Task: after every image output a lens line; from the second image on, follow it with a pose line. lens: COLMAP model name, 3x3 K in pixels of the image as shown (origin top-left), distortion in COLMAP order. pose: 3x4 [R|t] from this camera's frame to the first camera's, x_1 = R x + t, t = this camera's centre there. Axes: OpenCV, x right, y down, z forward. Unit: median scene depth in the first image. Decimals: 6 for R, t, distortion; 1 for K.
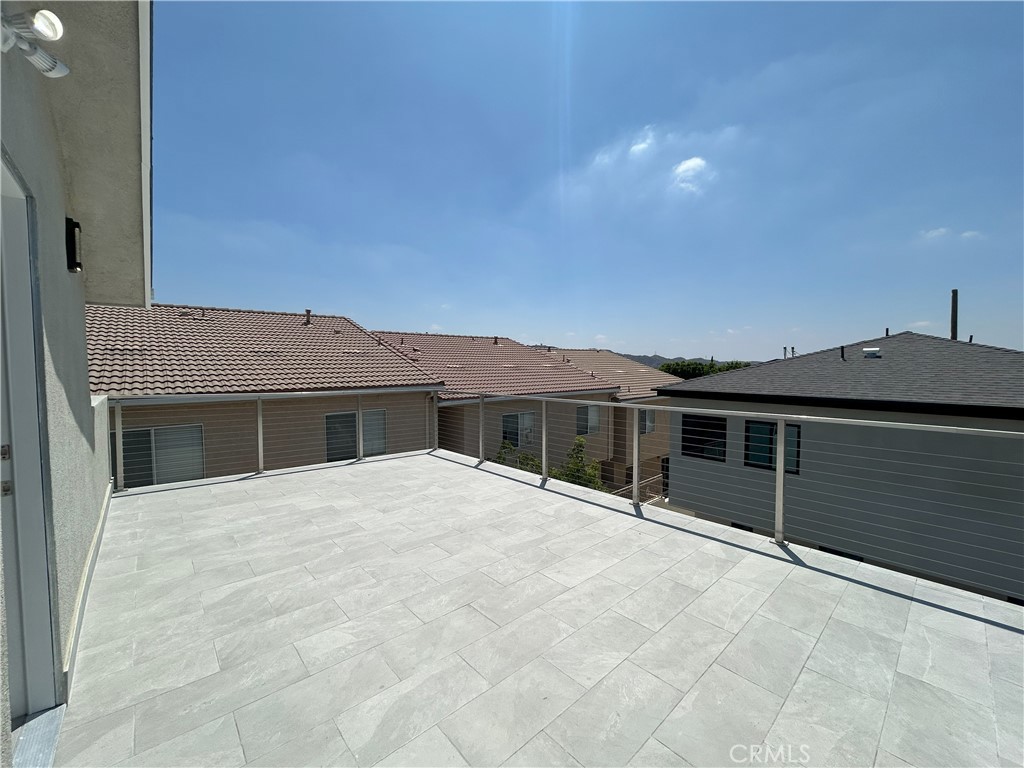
lens RADIAL K [[408.8, 0, 508.9], [0, 408.8, 383.0], [0, 0, 1]] dist [0.000275, 0.000902]
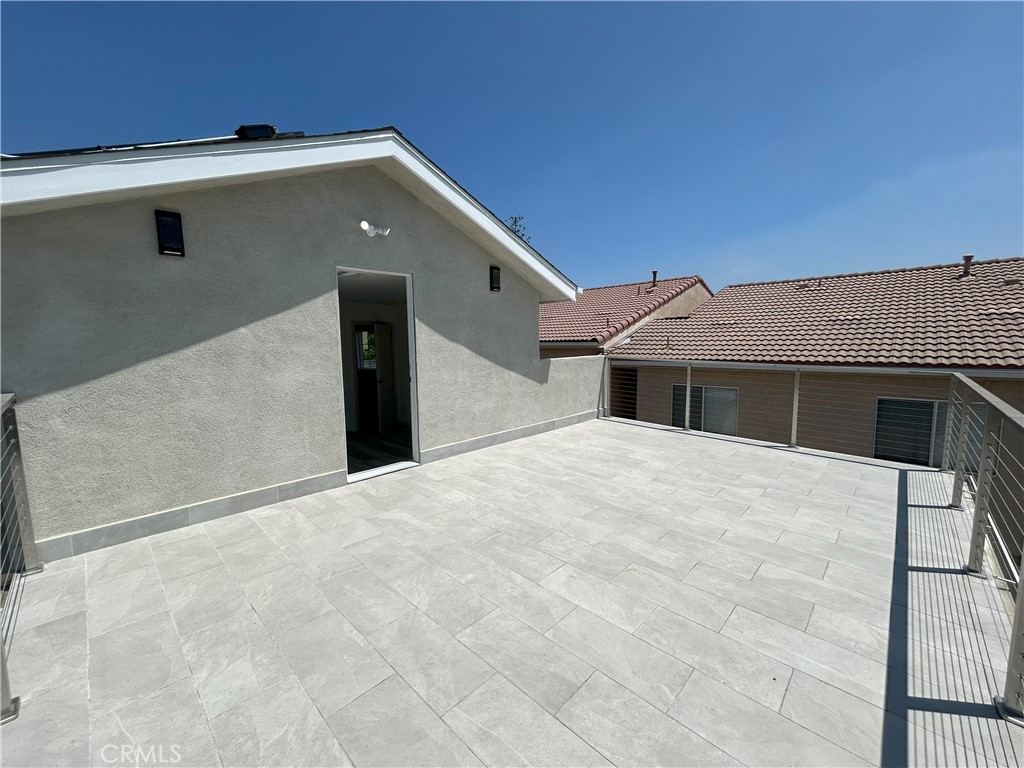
lens RADIAL K [[408.8, 0, 509.6], [0, 408.8, 384.7], [0, 0, 1]] dist [0.000275, 0.000902]
pose [[0.073593, 0.105743, -0.991666, 0.764438], [-0.034182, 0.994046, 0.103460, -0.011113], [0.996702, 0.026283, 0.076769, 0.673589]]
